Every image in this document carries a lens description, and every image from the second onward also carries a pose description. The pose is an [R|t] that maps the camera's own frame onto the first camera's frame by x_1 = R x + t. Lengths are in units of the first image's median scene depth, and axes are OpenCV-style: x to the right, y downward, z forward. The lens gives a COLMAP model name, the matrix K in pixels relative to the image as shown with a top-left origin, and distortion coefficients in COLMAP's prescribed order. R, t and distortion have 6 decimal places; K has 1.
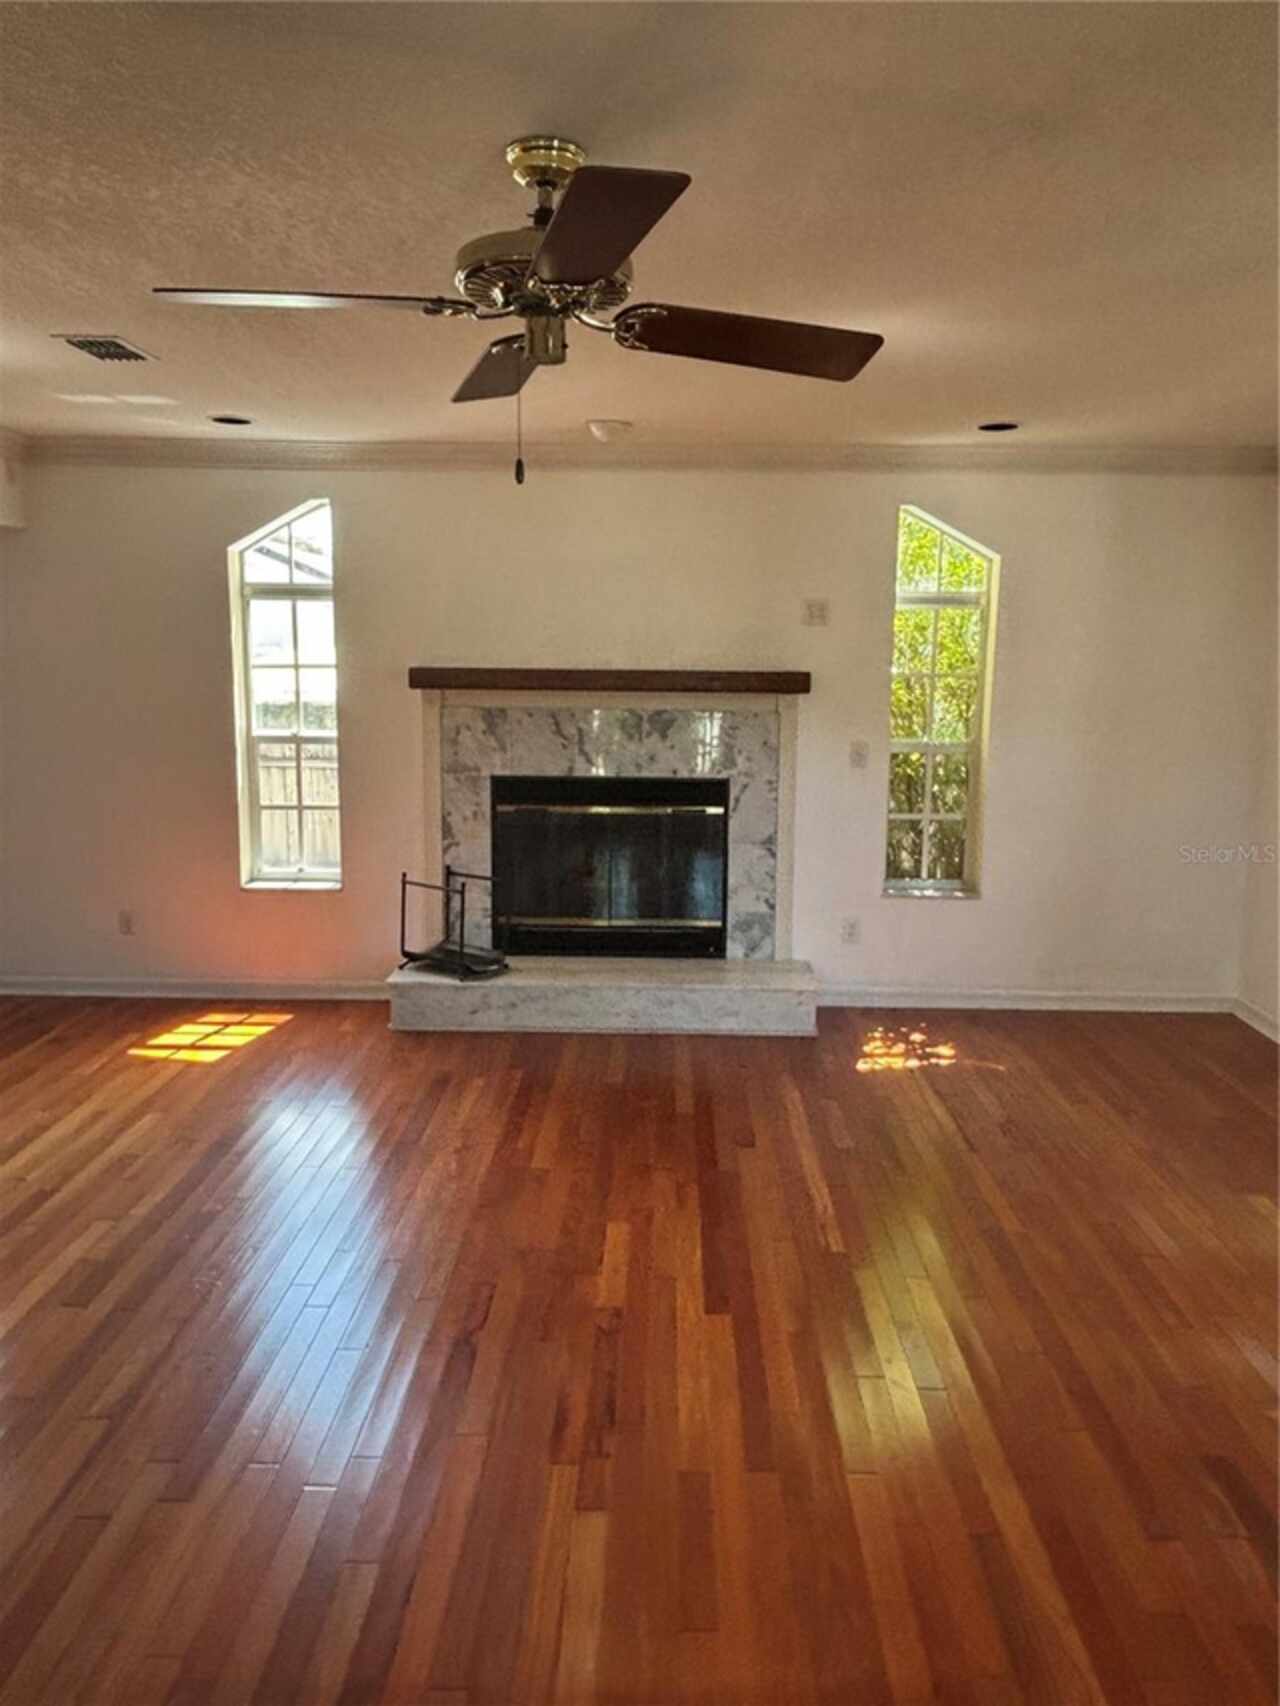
lens RADIAL K [[1211.6, 0, 640.1], [0, 1211.6, 874.9], [0, 0, 1]] dist [0.081203, -0.116282]
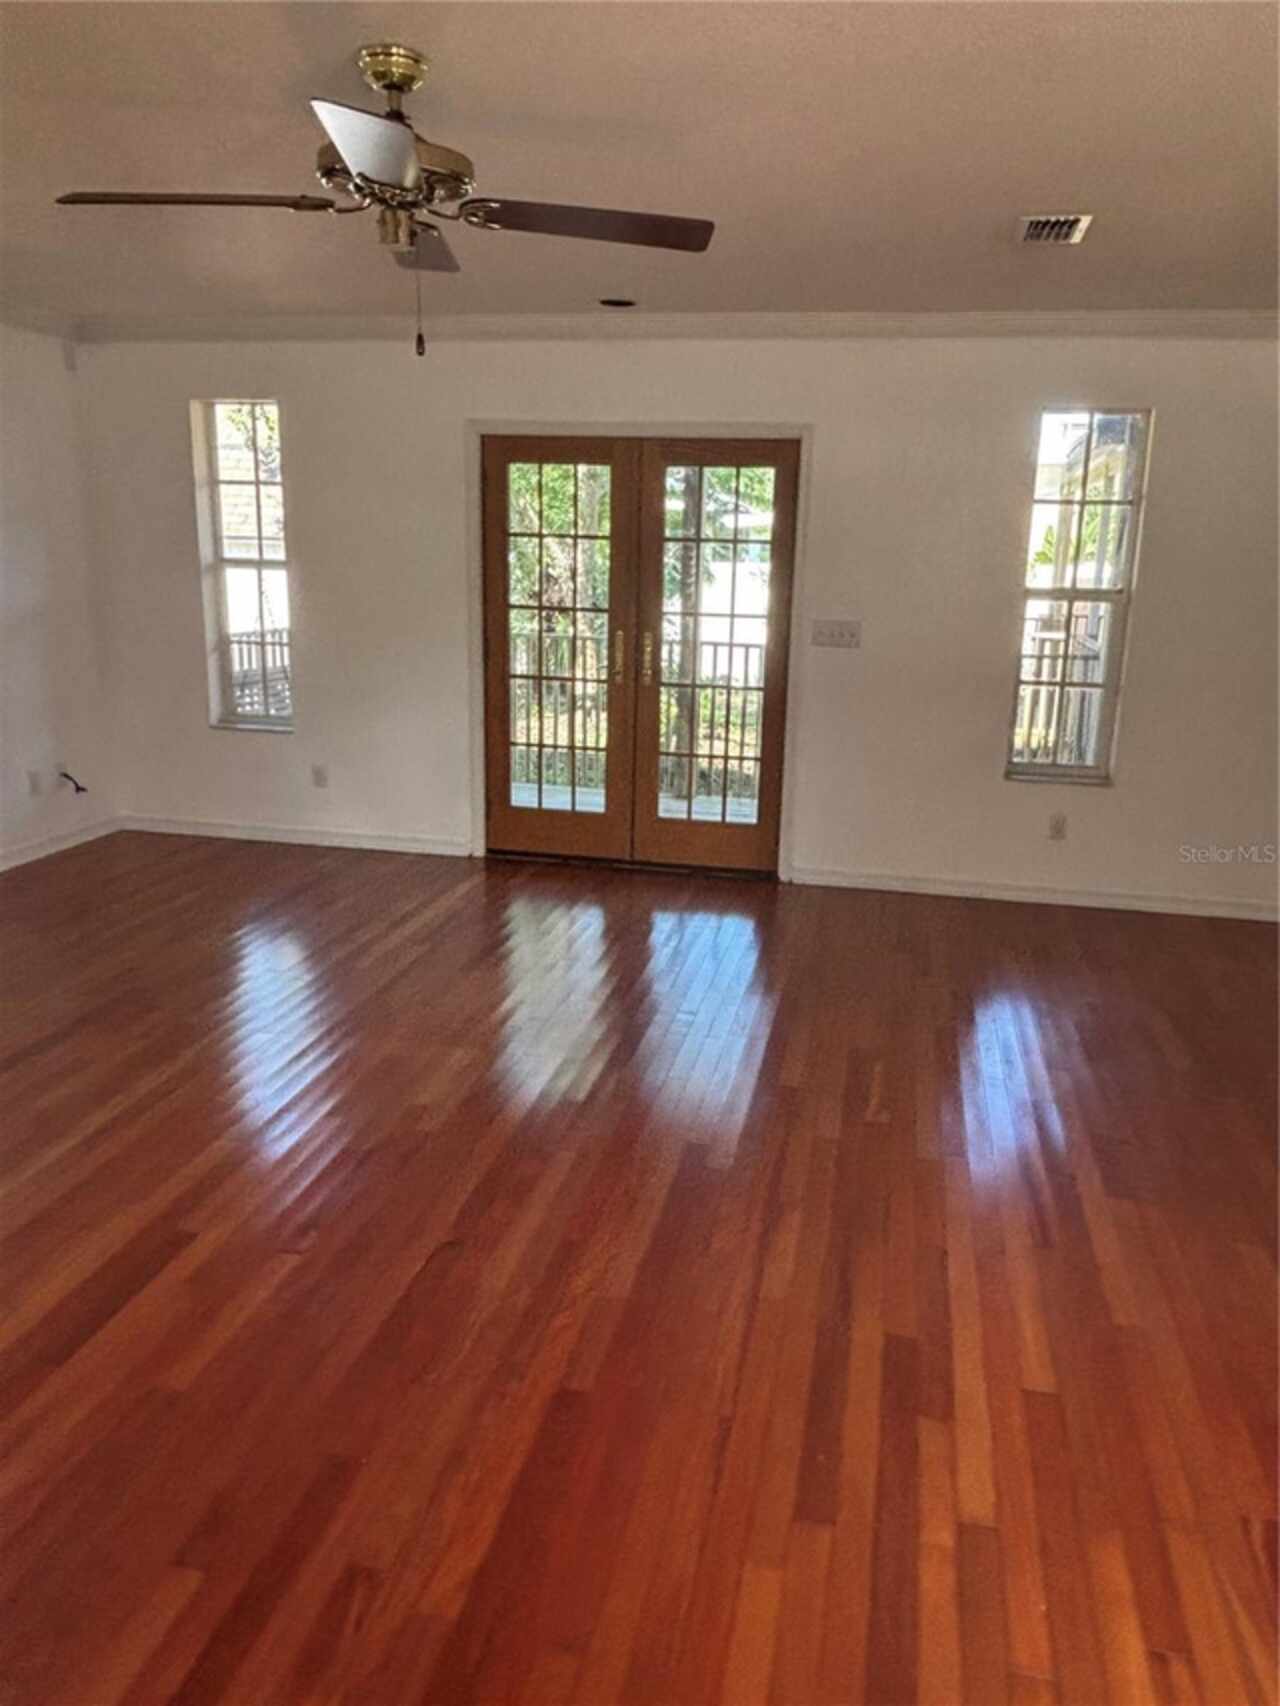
lens RADIAL K [[1211.6, 0, 640.1], [0, 1211.6, 874.9], [0, 0, 1]] dist [0.081203, -0.116282]
pose [[-0.981644, -0.085182, 0.170645, -0.223754], [-0.002849, 0.901171, 0.433454, -0.159989], [-0.190702, 0.425011, -0.884872, 0.907476]]
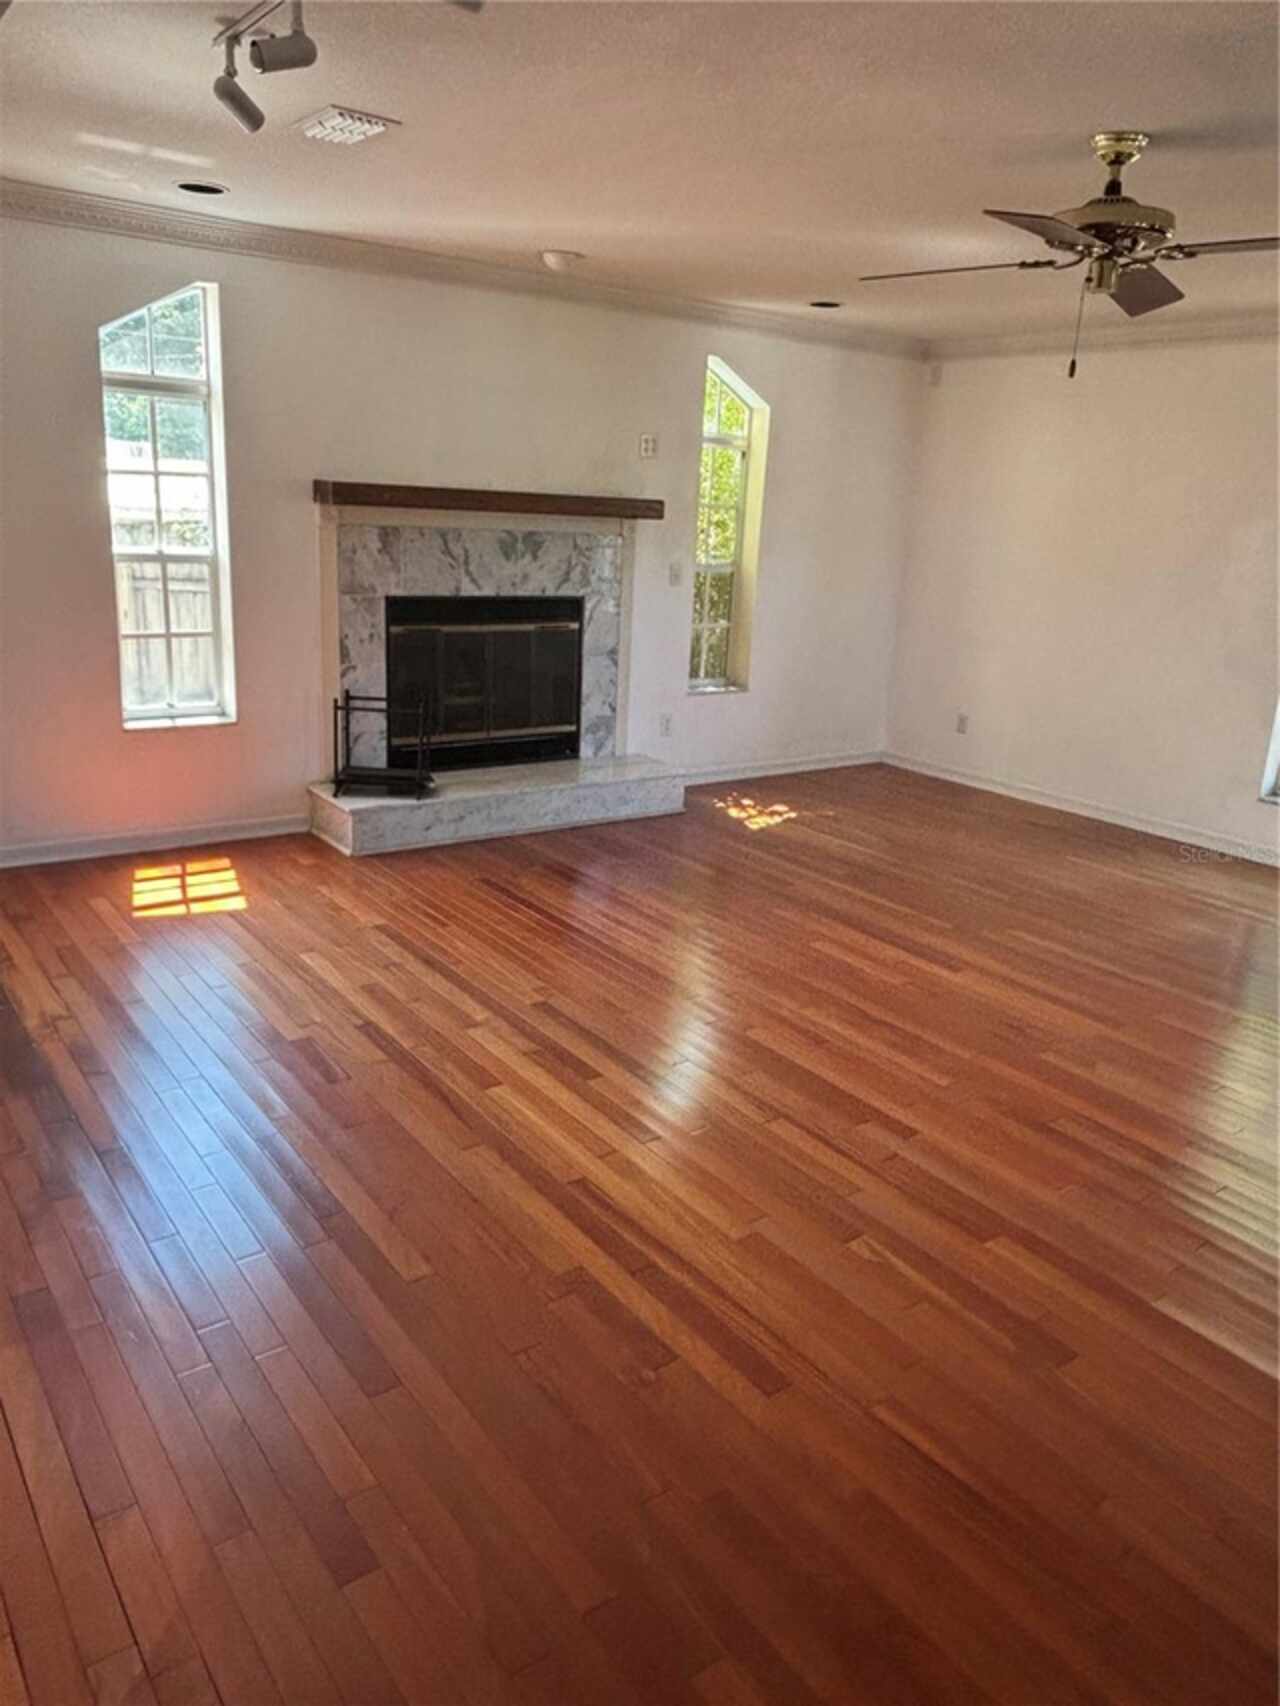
lens RADIAL K [[1211.6, 0, 640.1], [0, 1211.6, 874.9], [0, 0, 1]] dist [0.081203, -0.116282]
pose [[0.790269, -0.151811, 0.593657, -0.592087], [0.063823, 0.983947, 0.166655, -0.009941], [-0.609427, -0.093813, 0.787272, 0.058964]]
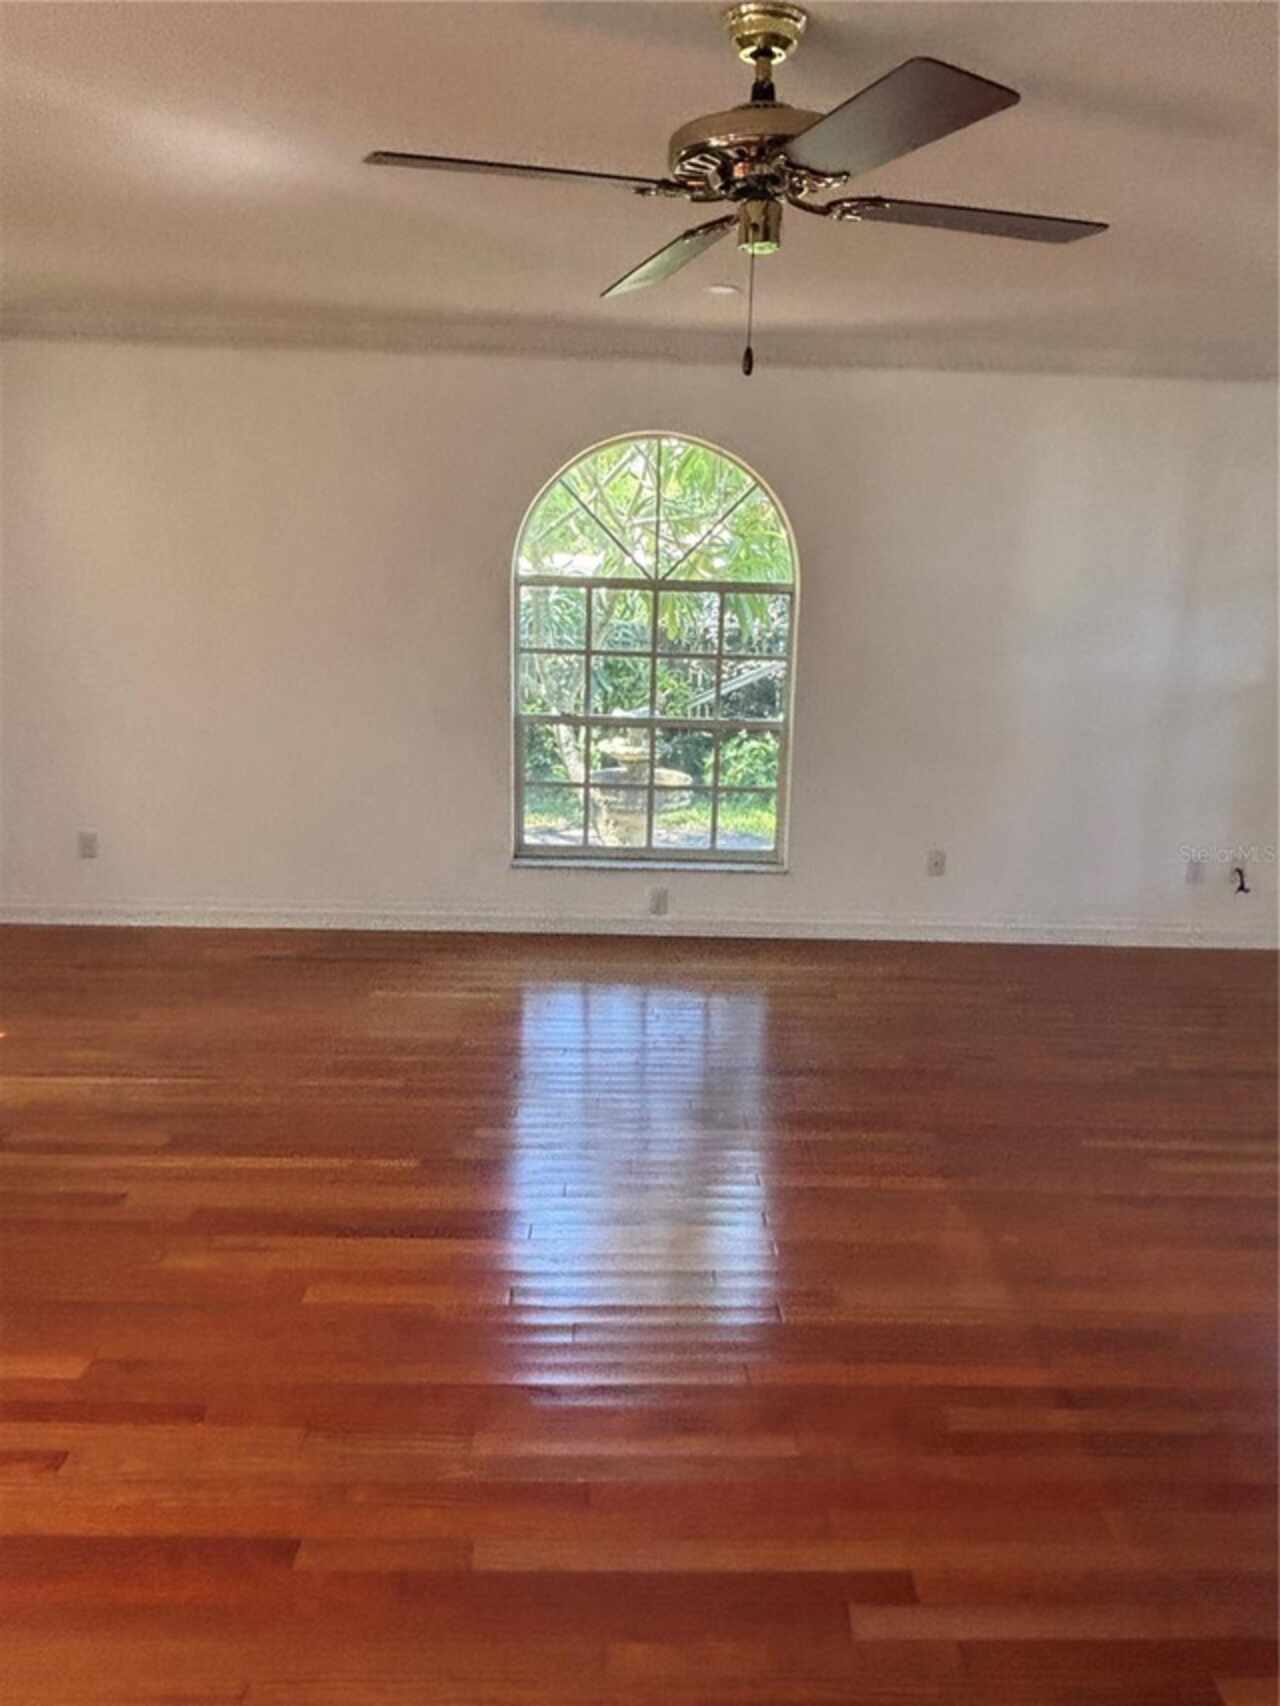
lens RADIAL K [[1211.6, 0, 640.1], [0, 1211.6, 874.9], [0, 0, 1]] dist [0.081203, -0.116282]
pose [[-0.050594, -0.257699, 0.964900, -0.452310], [0.148122, 0.953516, 0.262426, -0.090883], [-0.987674, 0.156200, -0.010071, 0.482597]]
